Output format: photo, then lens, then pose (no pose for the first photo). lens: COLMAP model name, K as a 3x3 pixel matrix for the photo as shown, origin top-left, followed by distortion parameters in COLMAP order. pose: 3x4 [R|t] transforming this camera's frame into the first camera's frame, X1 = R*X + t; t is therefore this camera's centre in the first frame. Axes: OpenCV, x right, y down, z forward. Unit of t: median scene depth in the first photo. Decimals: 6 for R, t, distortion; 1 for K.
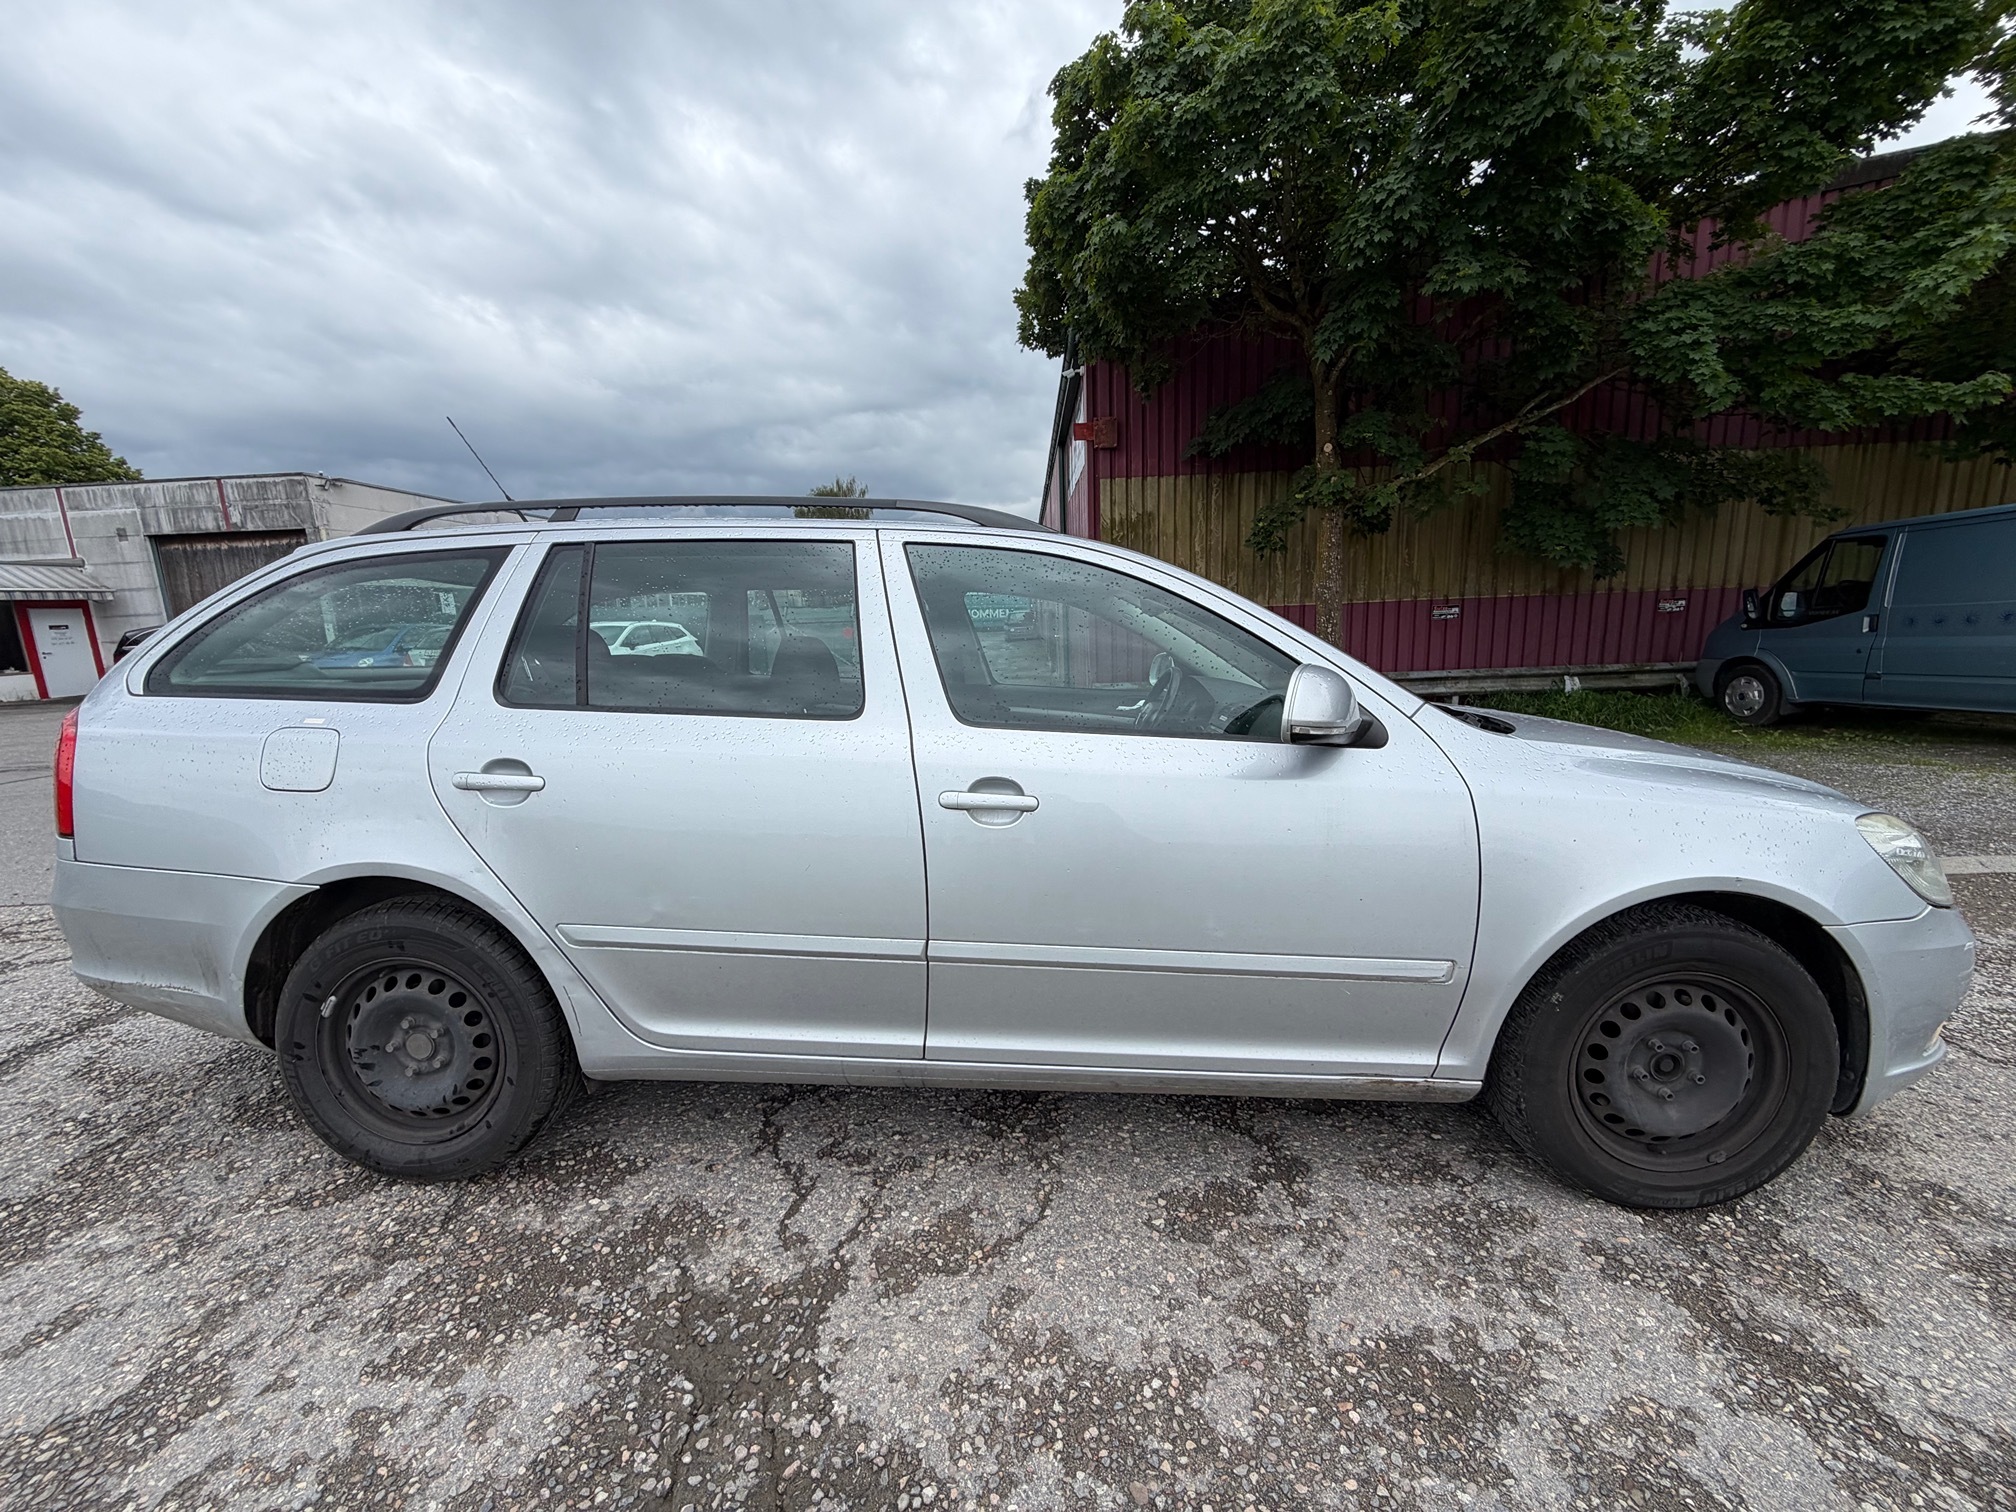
lens RADIAL K [[804.6, 0, 1117.5], [0, 804.6, 762.4], [0, 0, 1]] dist [0.000321, -0.000329]
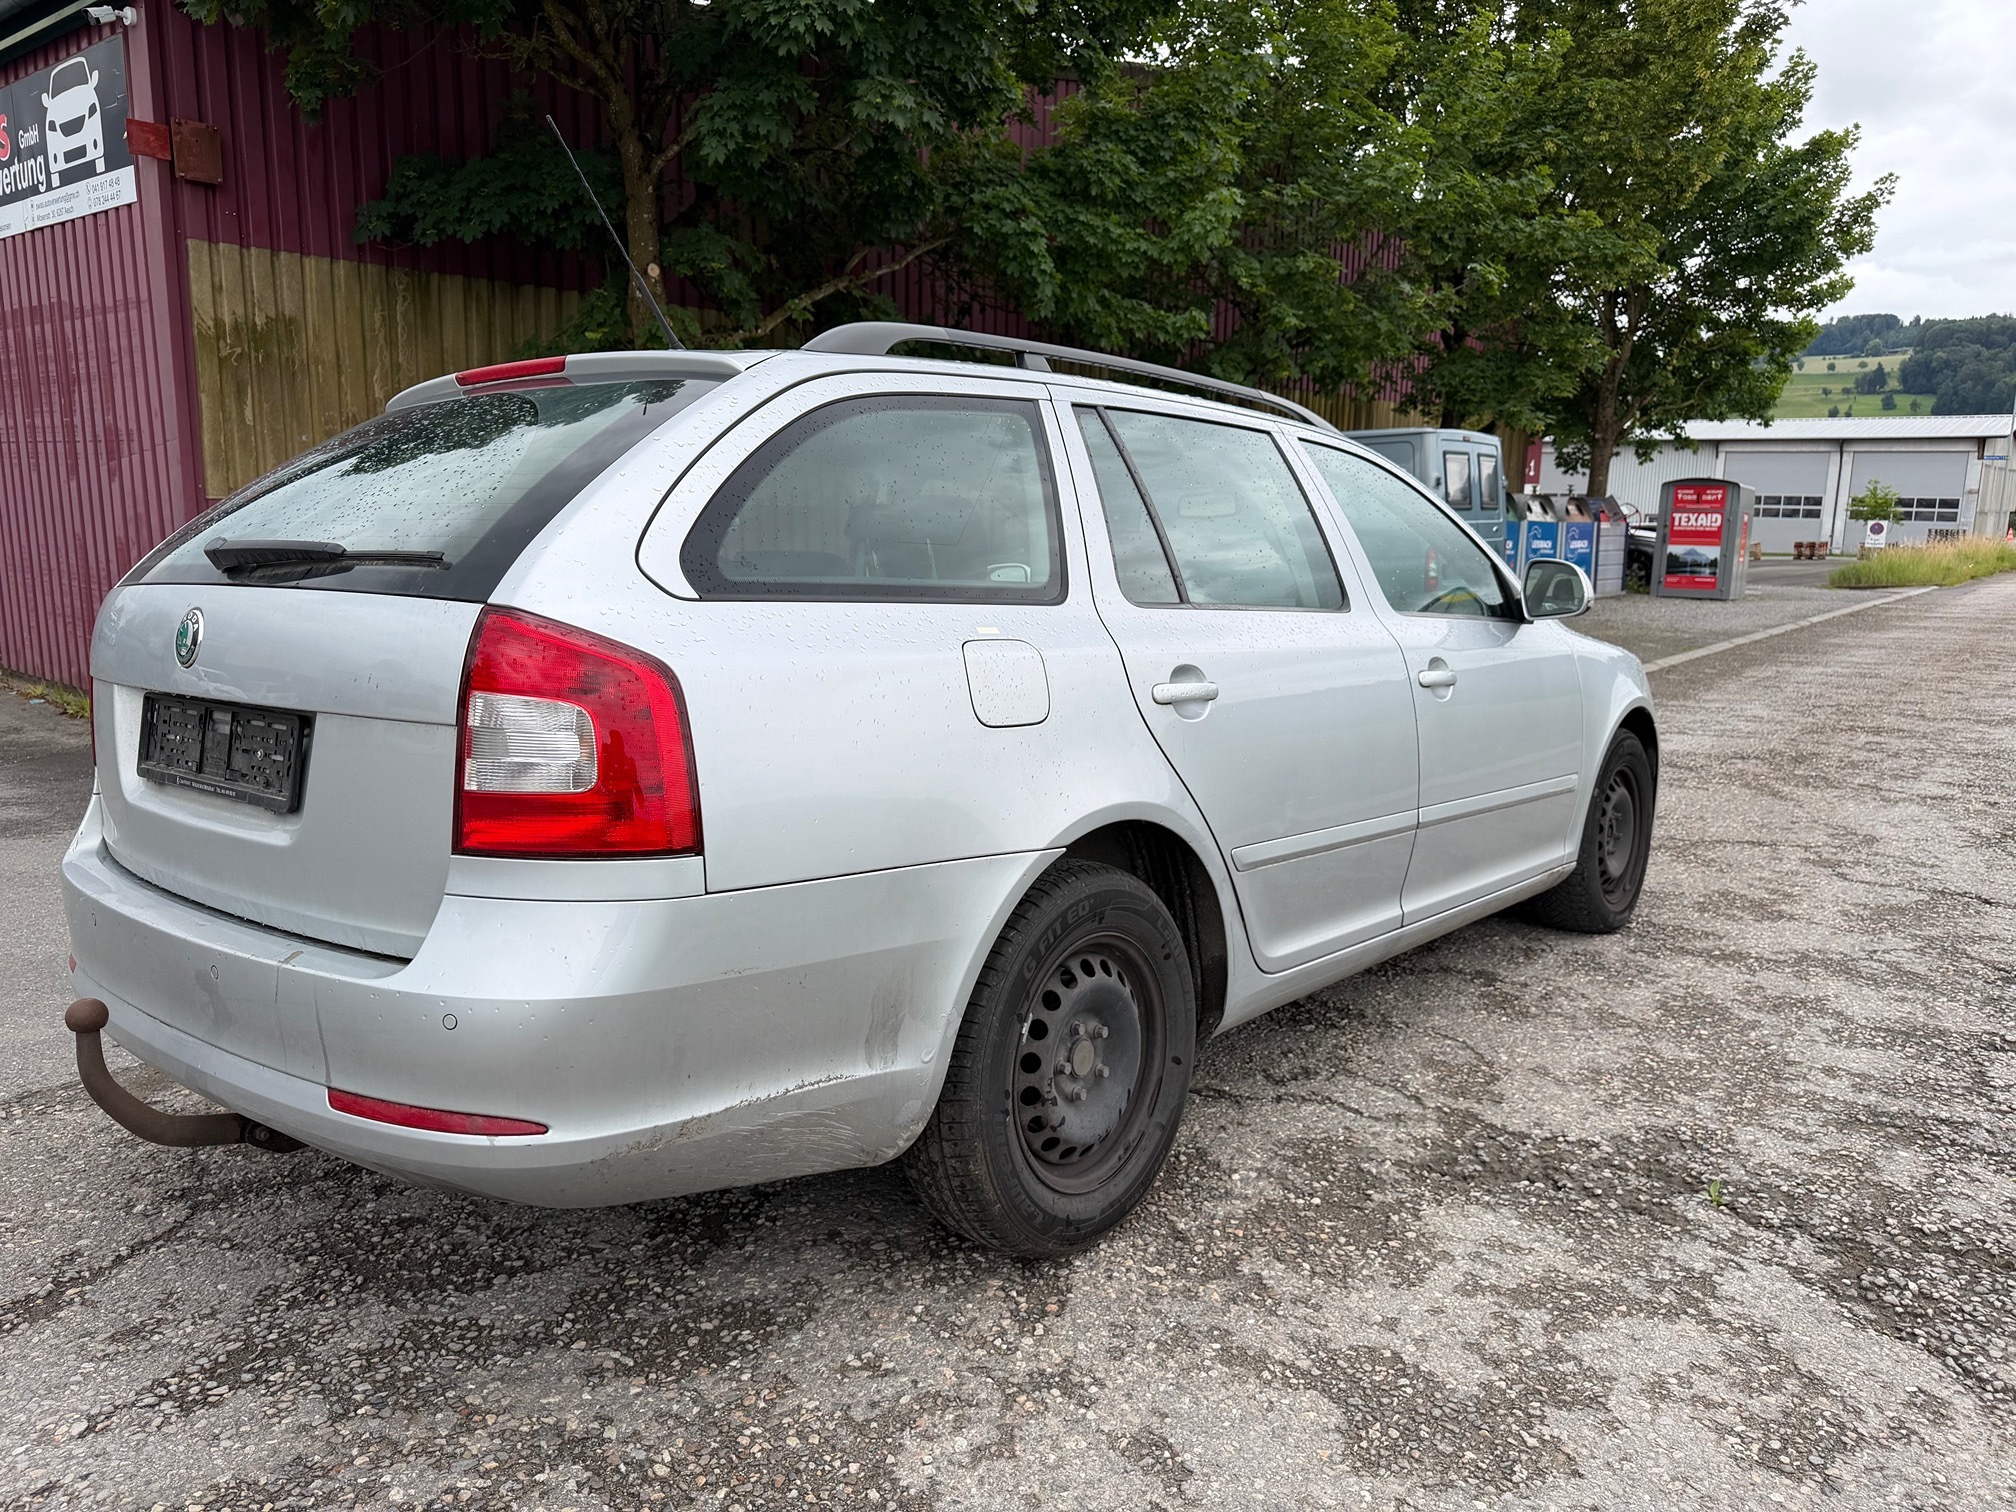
lens RADIAL K [[1444.4, 0, 964.9], [0, 1444.4, 760.1], [0, 0, 1]] dist [0.053756, -0.084183]
pose [[0.614560, -0.096432, 0.782954, -2.049561], [0.113547, 0.992979, 0.033174, 0.019648], [-0.780656, 0.068515, 0.621194, 0.239239]]
